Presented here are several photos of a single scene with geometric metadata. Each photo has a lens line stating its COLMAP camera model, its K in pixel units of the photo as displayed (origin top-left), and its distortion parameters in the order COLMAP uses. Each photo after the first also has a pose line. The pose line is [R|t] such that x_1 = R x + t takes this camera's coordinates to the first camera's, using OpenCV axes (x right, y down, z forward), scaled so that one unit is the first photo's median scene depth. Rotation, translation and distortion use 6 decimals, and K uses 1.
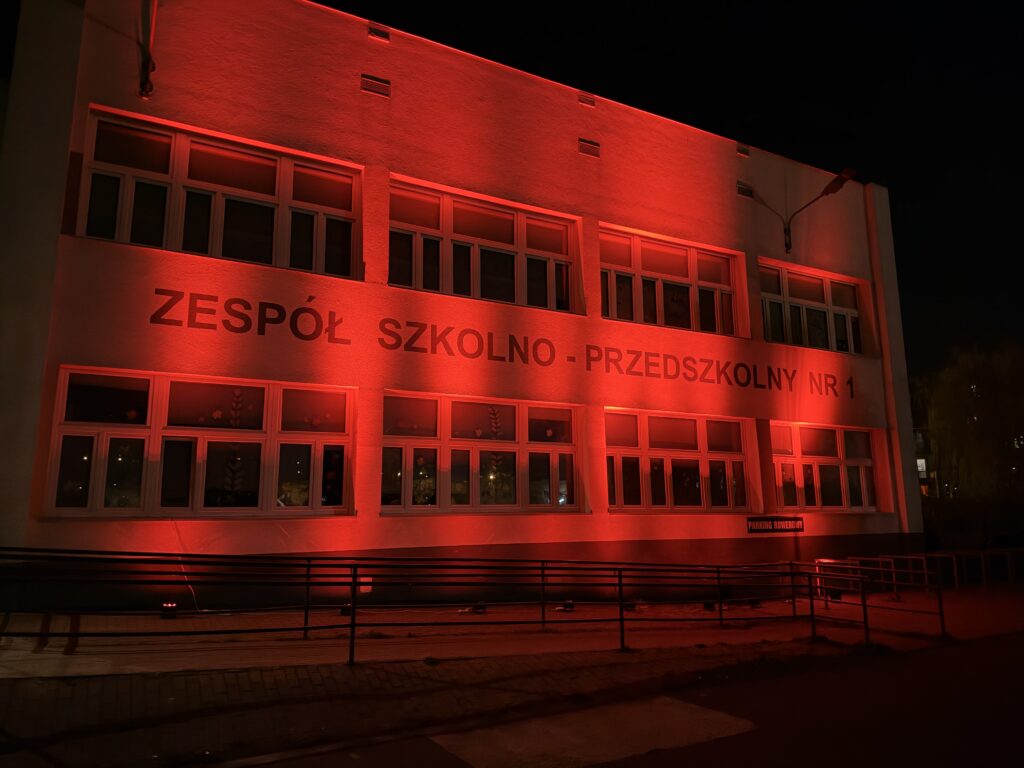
lens RADIAL K [[713.0, 0, 512.8], [0, 713.0, 386.3], [0, 0, 1]] dist [0.065346, -0.003084]
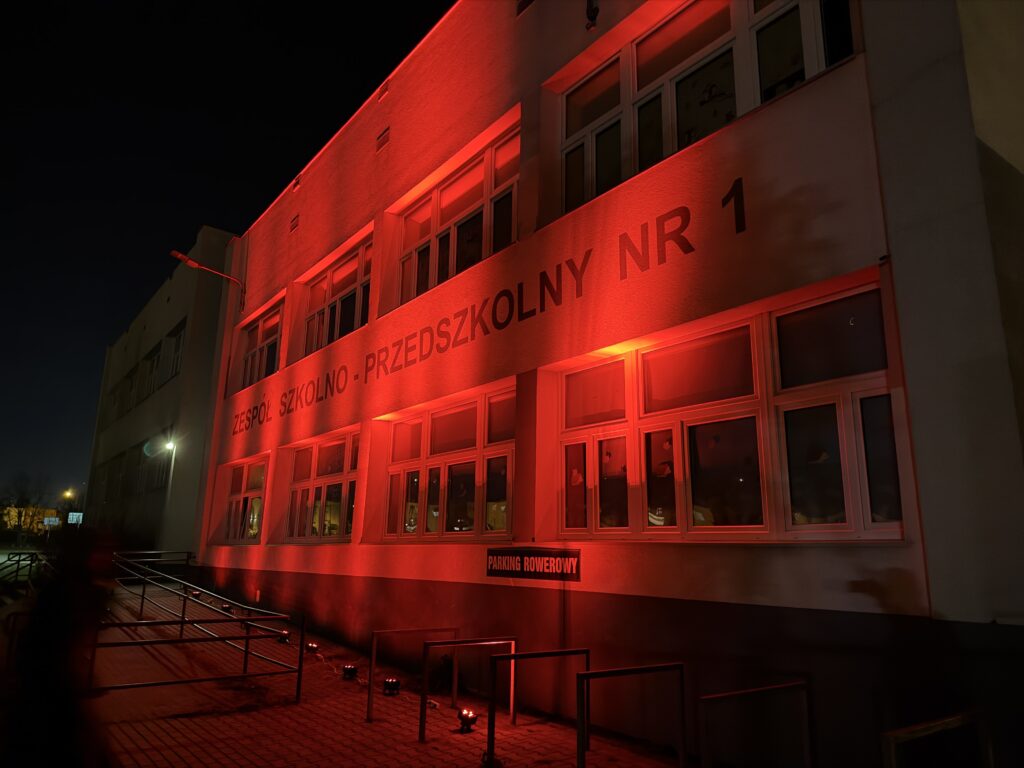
lens RADIAL K [[713.0, 0, 514.3], [0, 713.0, 383.8], [0, 0, 1]] dist [0.065346, -0.003084]
pose [[0.133576, -0.206920, -0.969196, 0.895142], [0.172279, 0.967918, -0.182904, 0.156673], [0.975950, -0.142541, 0.164938, 0.911561]]
